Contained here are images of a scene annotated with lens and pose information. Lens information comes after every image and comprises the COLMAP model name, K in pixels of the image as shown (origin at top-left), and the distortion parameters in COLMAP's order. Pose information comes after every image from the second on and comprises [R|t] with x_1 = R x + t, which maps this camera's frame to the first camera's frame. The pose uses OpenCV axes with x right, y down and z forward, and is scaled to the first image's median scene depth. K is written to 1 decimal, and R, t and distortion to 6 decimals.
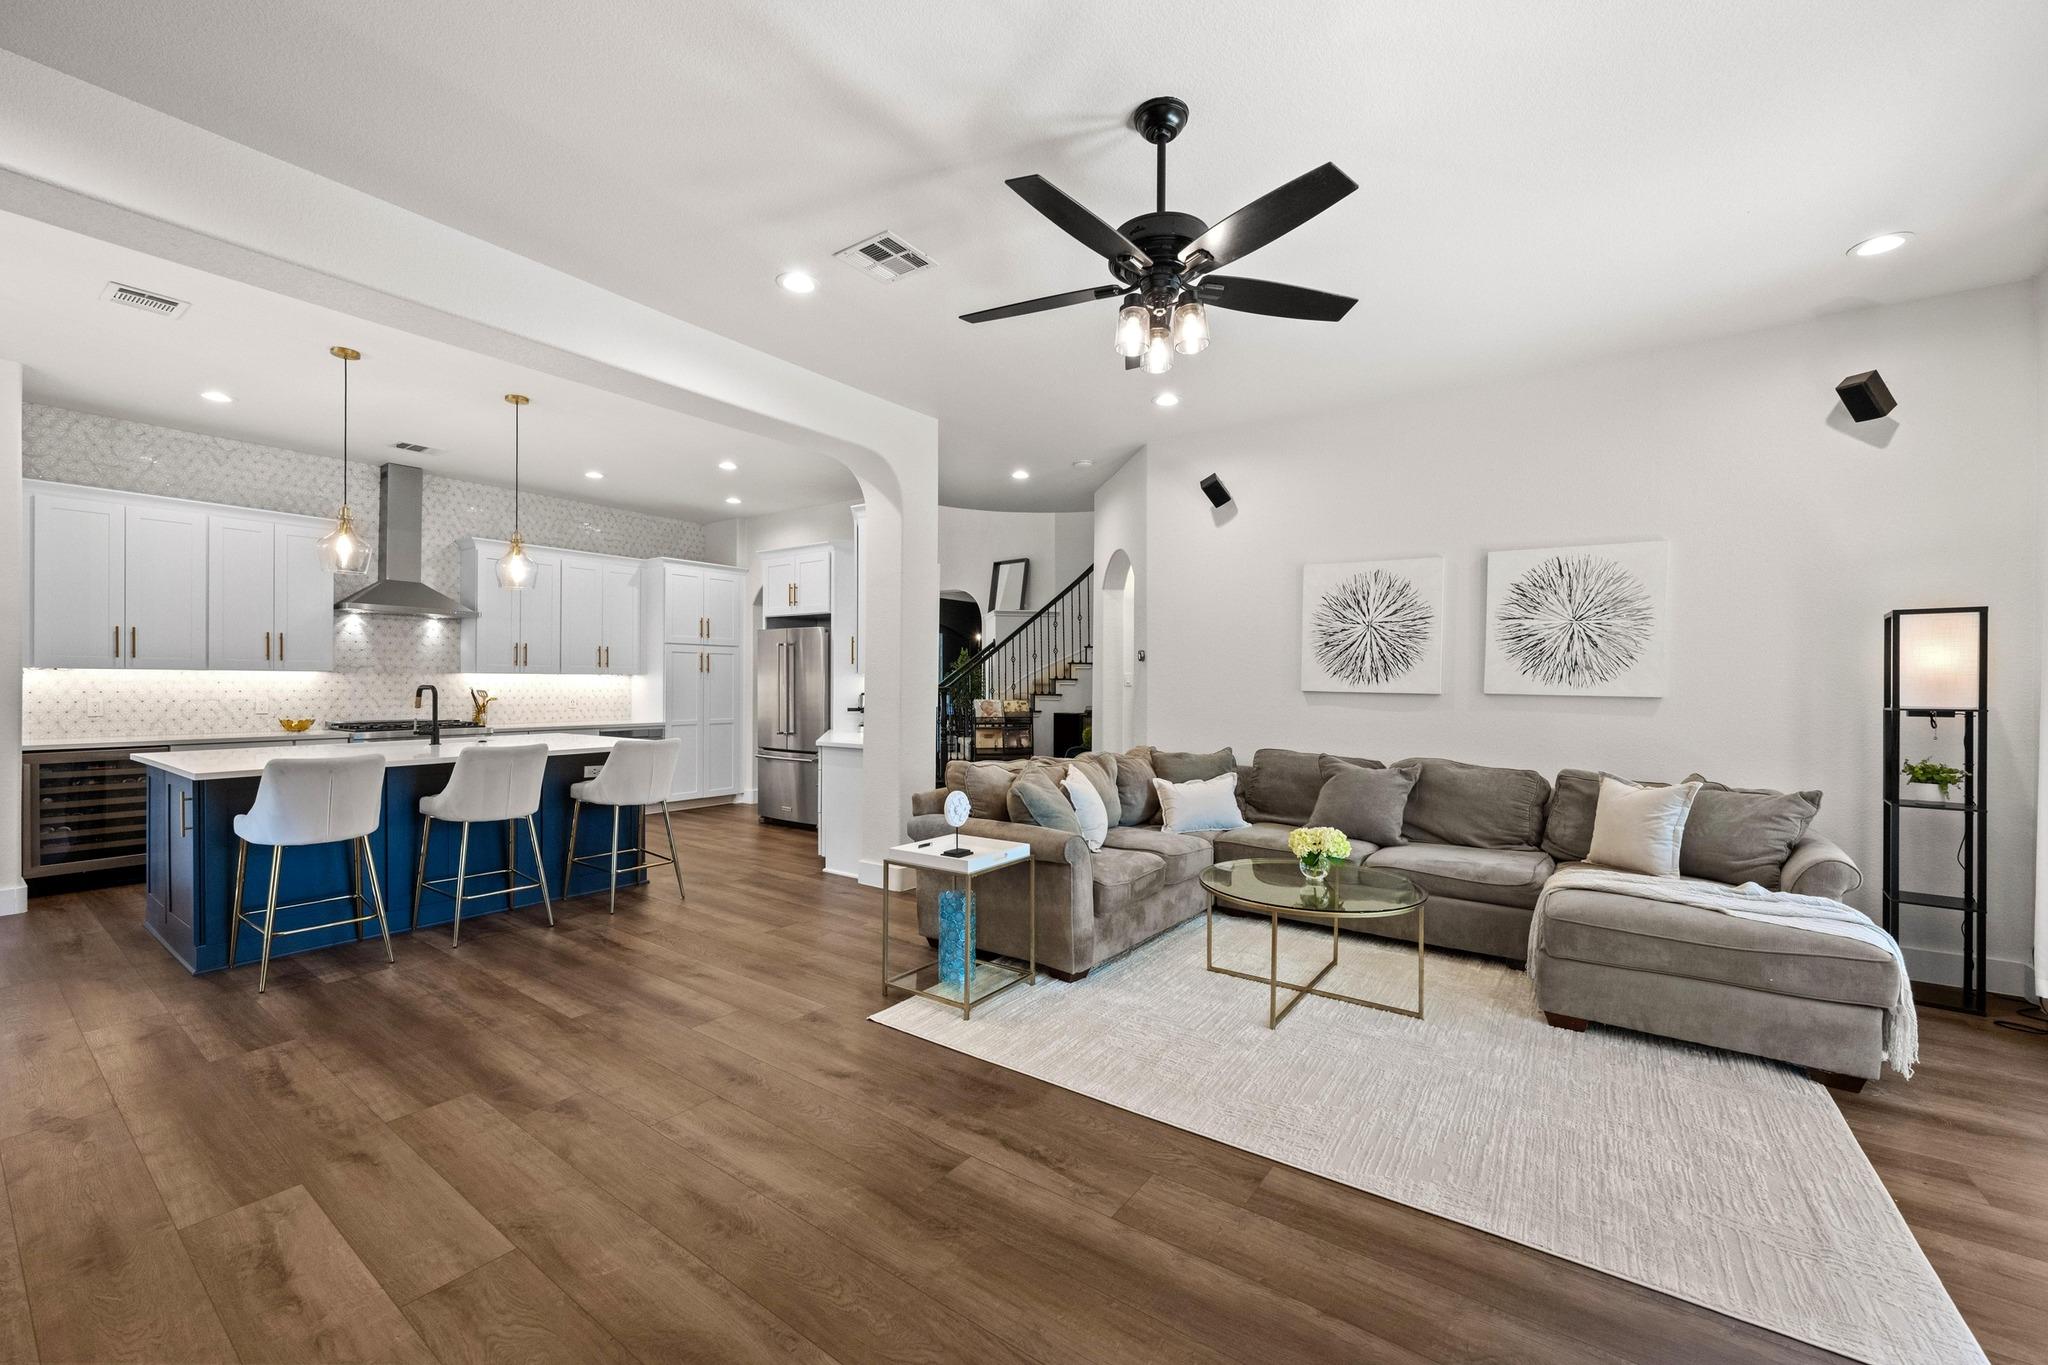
lens RADIAL K [[815.5, 0, 1019.3], [0, 815.5, 678.1], [0, 0, 1]] dist [-0.006176, 0.001781]
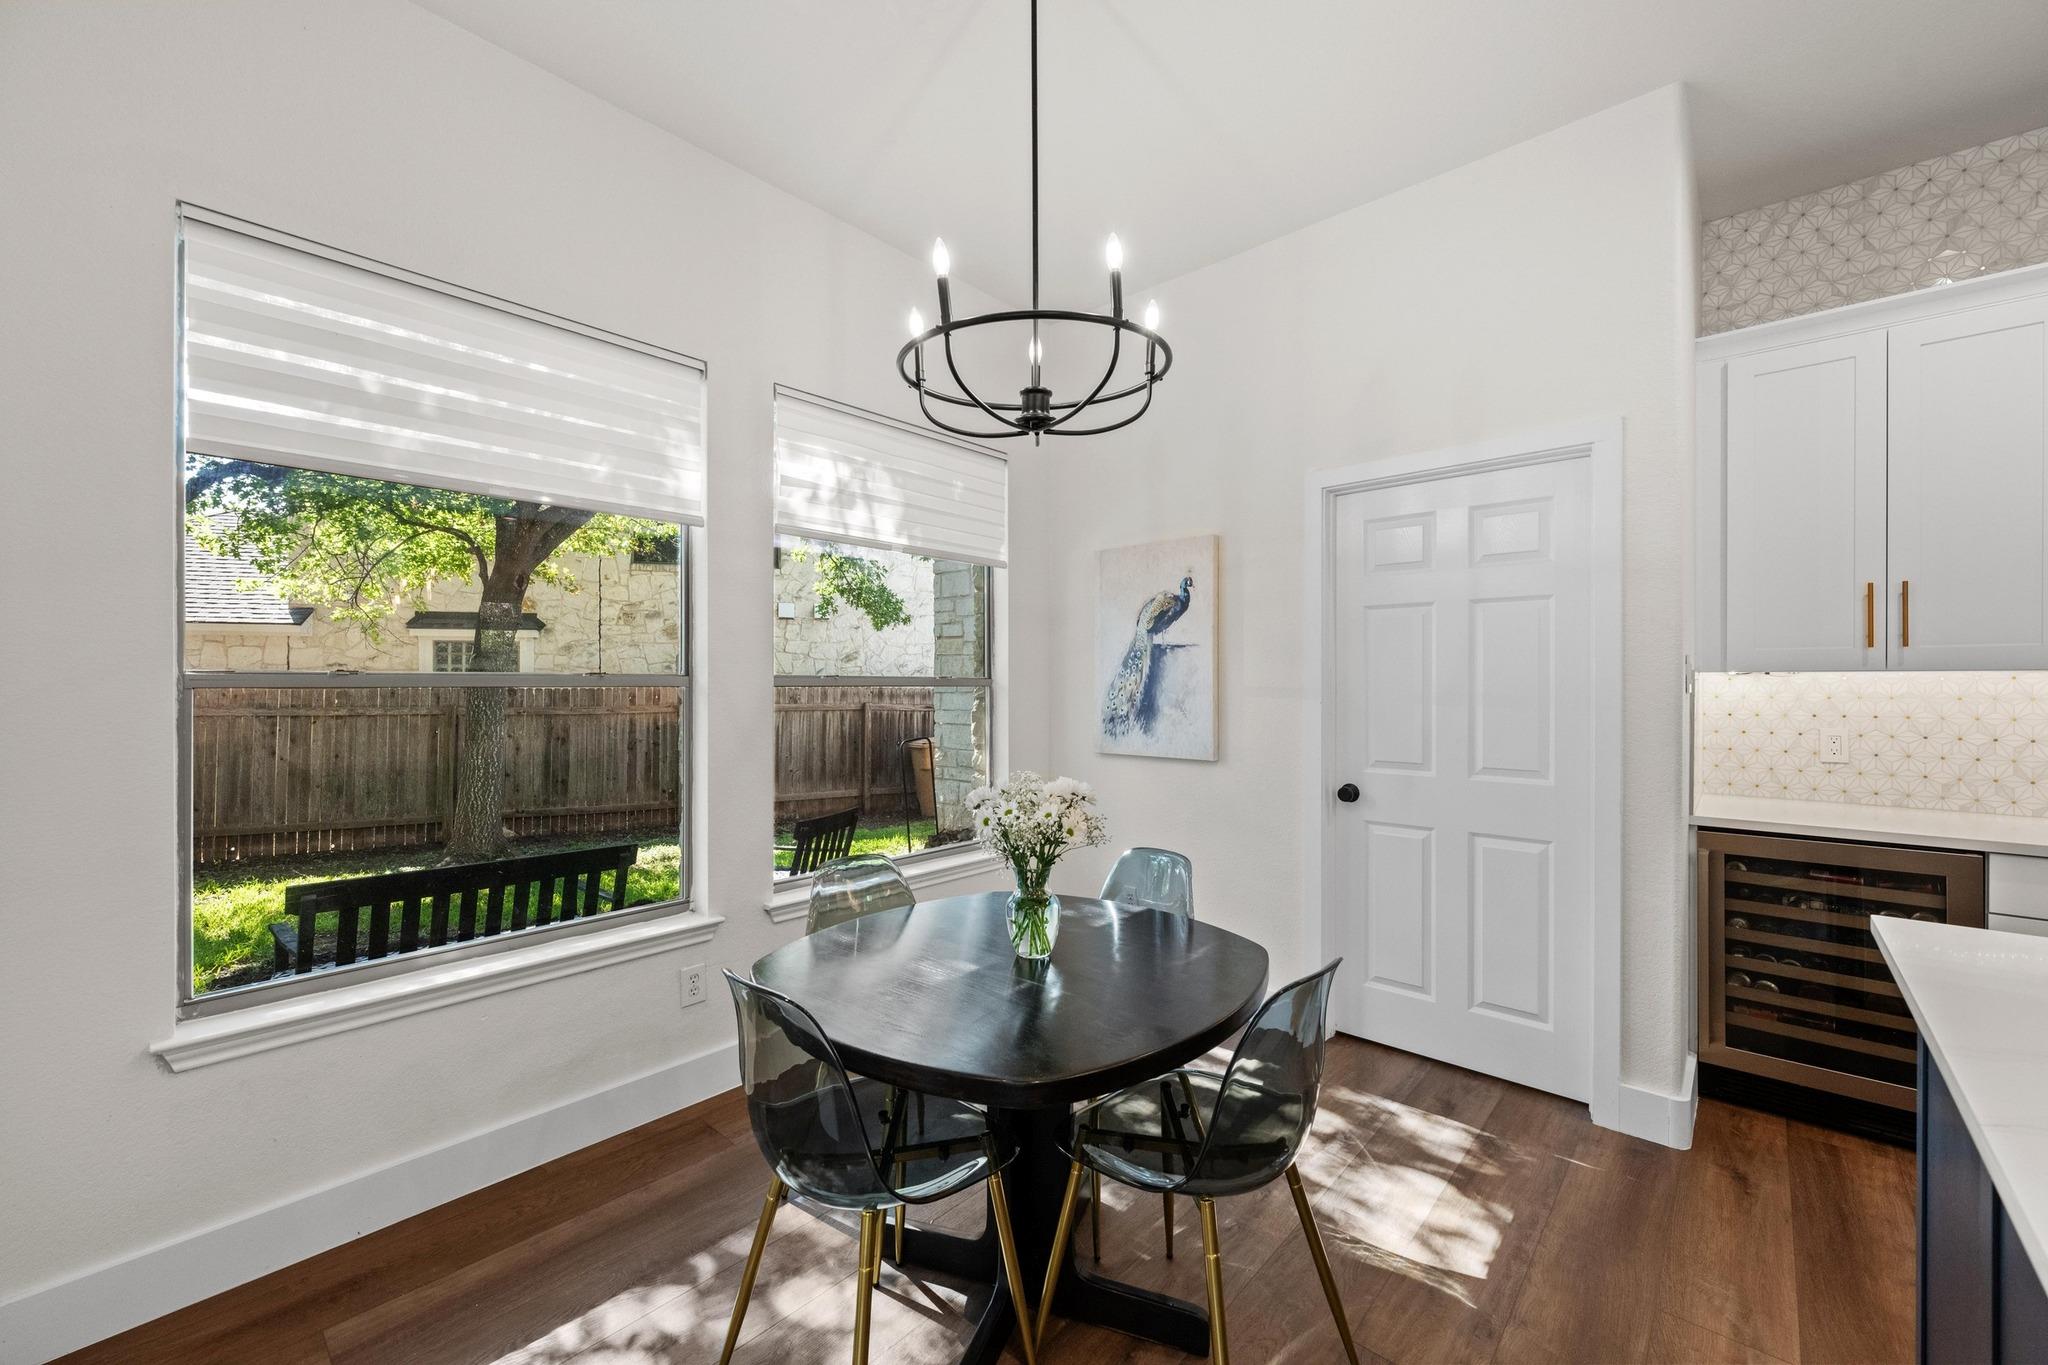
lens RADIAL K [[815.5, 0, 1029.6], [0, 815.5, 691.6], [0, 0, 1]] dist [-0.006176, 0.001781]
pose [[-0.105143, 0.007385, -0.994430, -0.547805], [0.008021, 0.999946, 0.006578, -0.006020], [0.994425, -0.007285, -0.105196, 0.523929]]
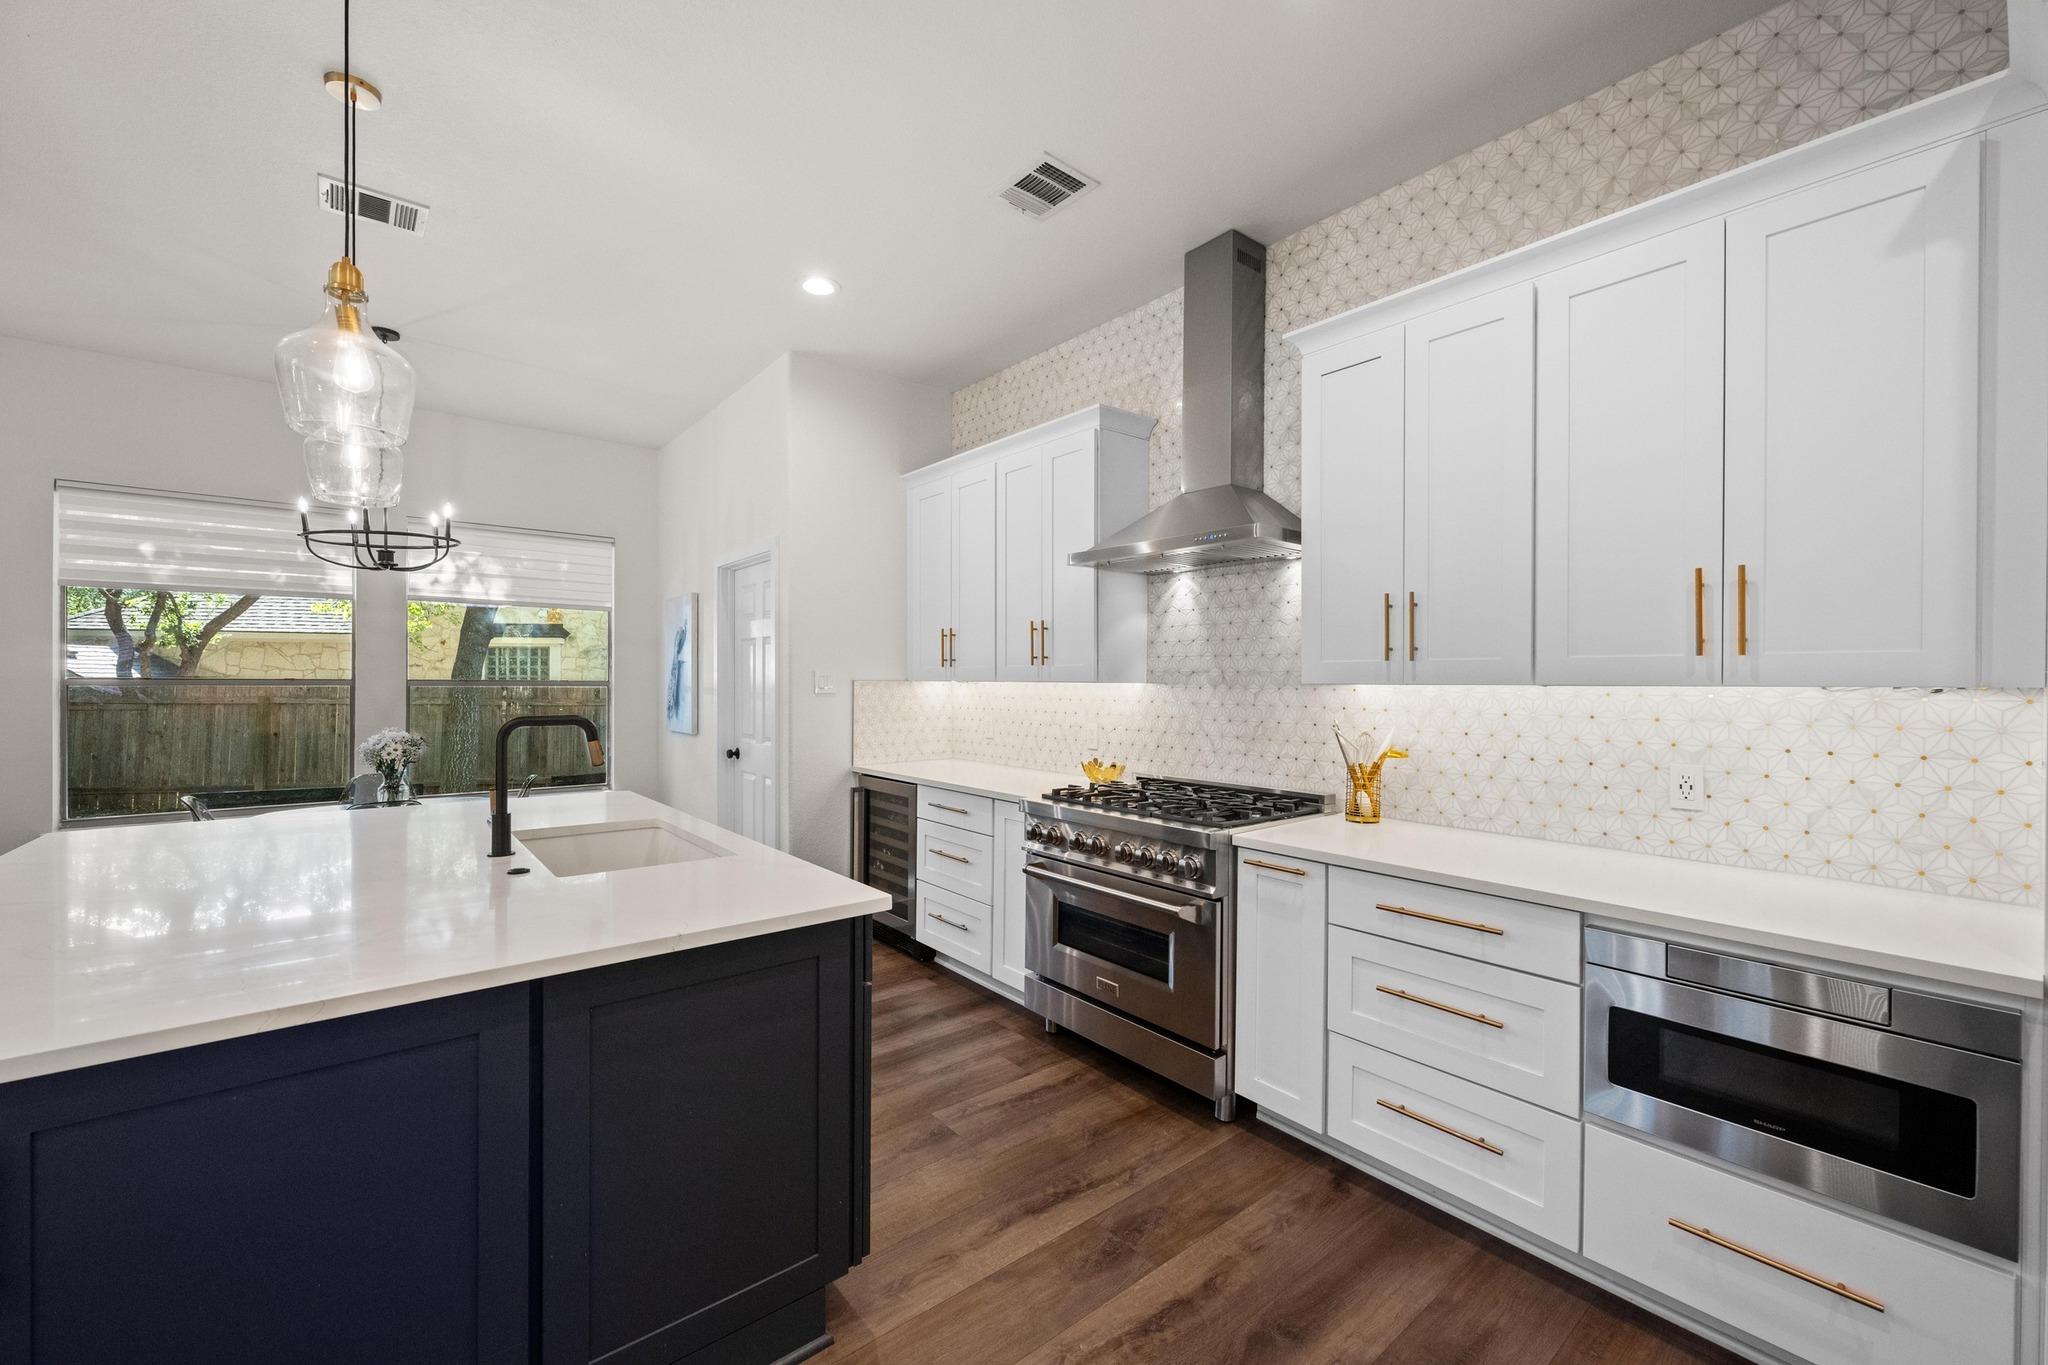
lens RADIAL K [[815.5, 0, 1033.6], [0, 815.5, 689.9], [0, 0, 1]] dist [-0.006176, 0.001781]
pose [[-0.246603, 0.005050, -0.969103, -0.327604], [0.000934, 0.999987, 0.004973, -0.006480], [0.969116, 0.000321, -0.246605, 1.215662]]
